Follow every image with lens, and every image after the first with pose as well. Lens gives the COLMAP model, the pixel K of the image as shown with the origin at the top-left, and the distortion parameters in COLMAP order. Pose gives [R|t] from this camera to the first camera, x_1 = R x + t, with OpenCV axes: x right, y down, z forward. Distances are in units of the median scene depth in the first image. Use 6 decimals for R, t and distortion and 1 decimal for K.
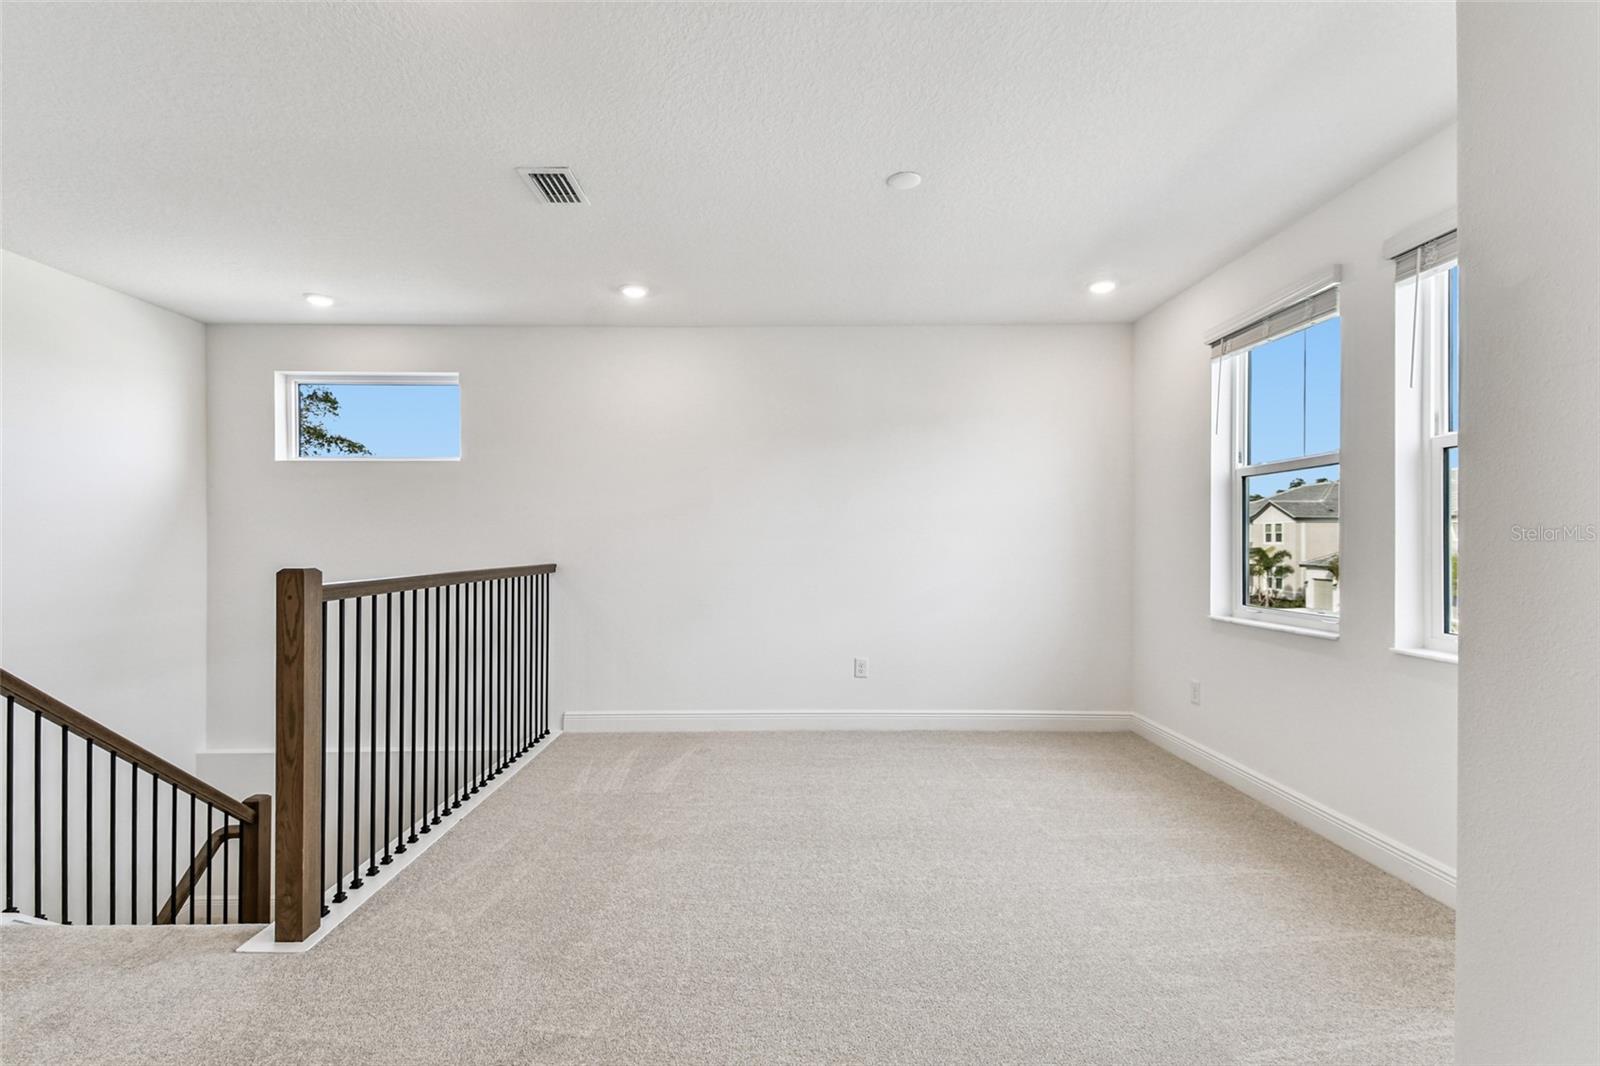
lens RADIAL K [[698.5, 0, 794.2], [0, 698.5, 536.6], [0, 0, 1]] dist [0.054044, -0.027035]
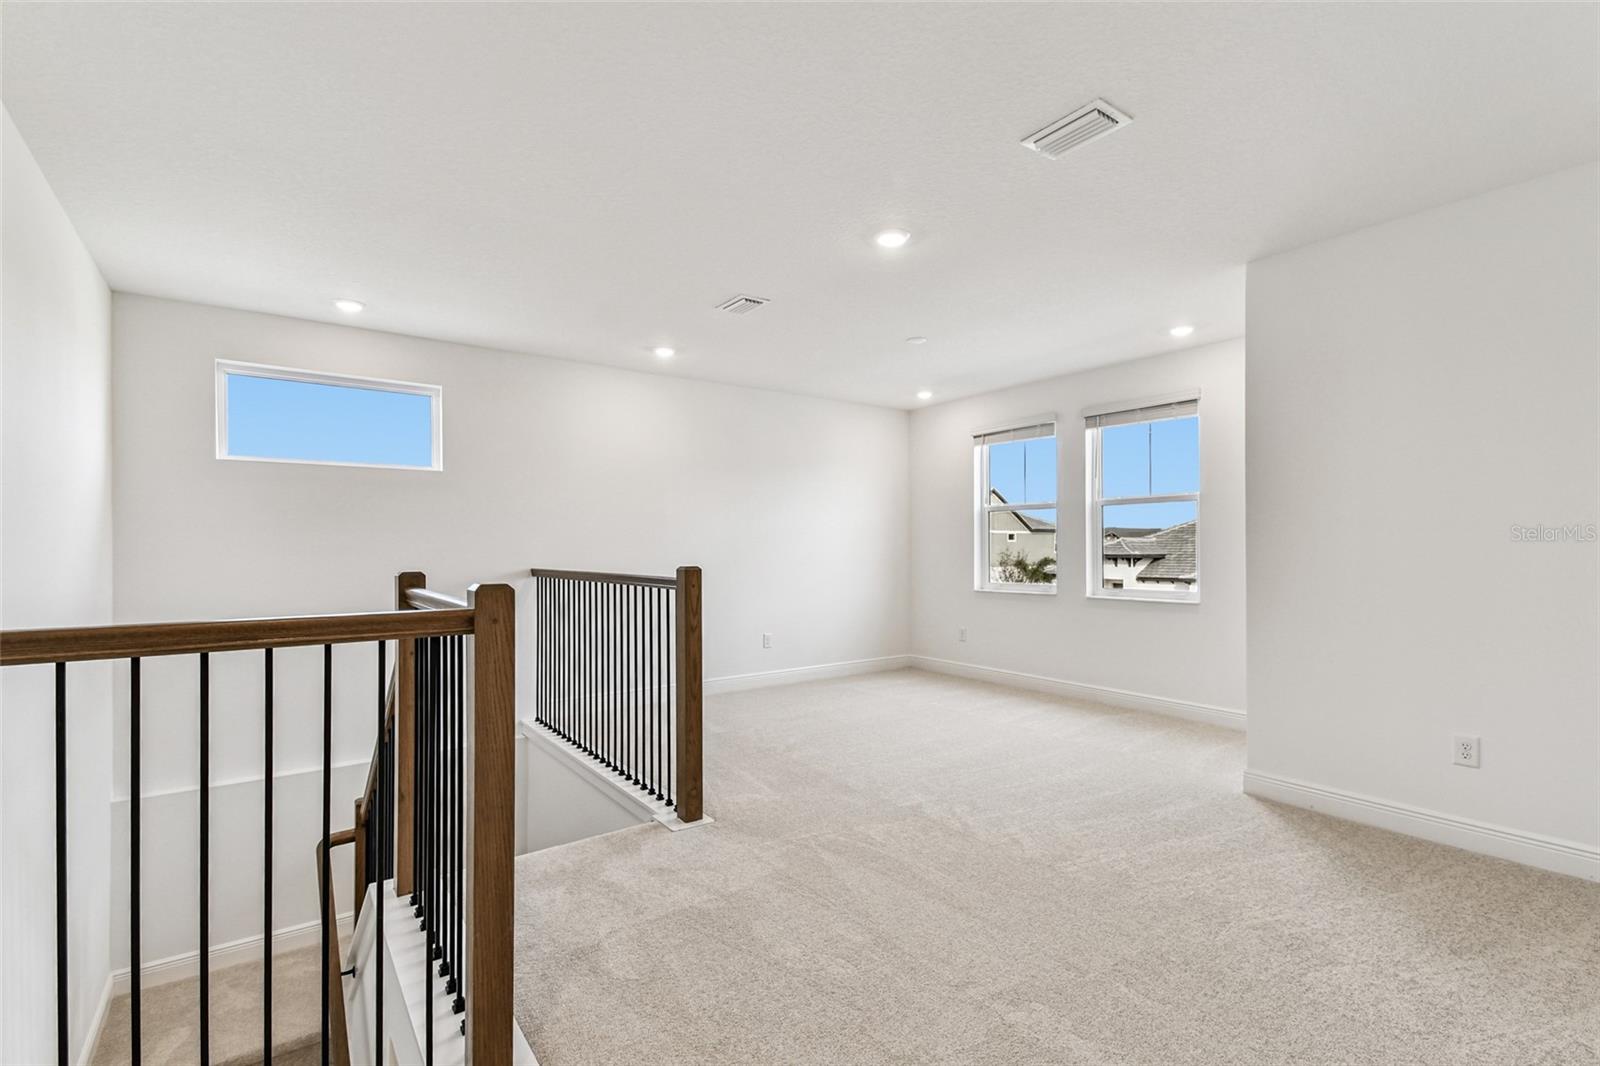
lens RADIAL K [[698.5, 0, 794.2], [0, 698.5, 536.6], [0, 0, 1]] dist [0.054044, -0.027035]
pose [[0.819371, 0.006864, 0.573223, -0.788781], [-0.001218, 0.999947, -0.010234, -0.001293], [-0.573263, 0.007687, 0.819335, -0.177178]]
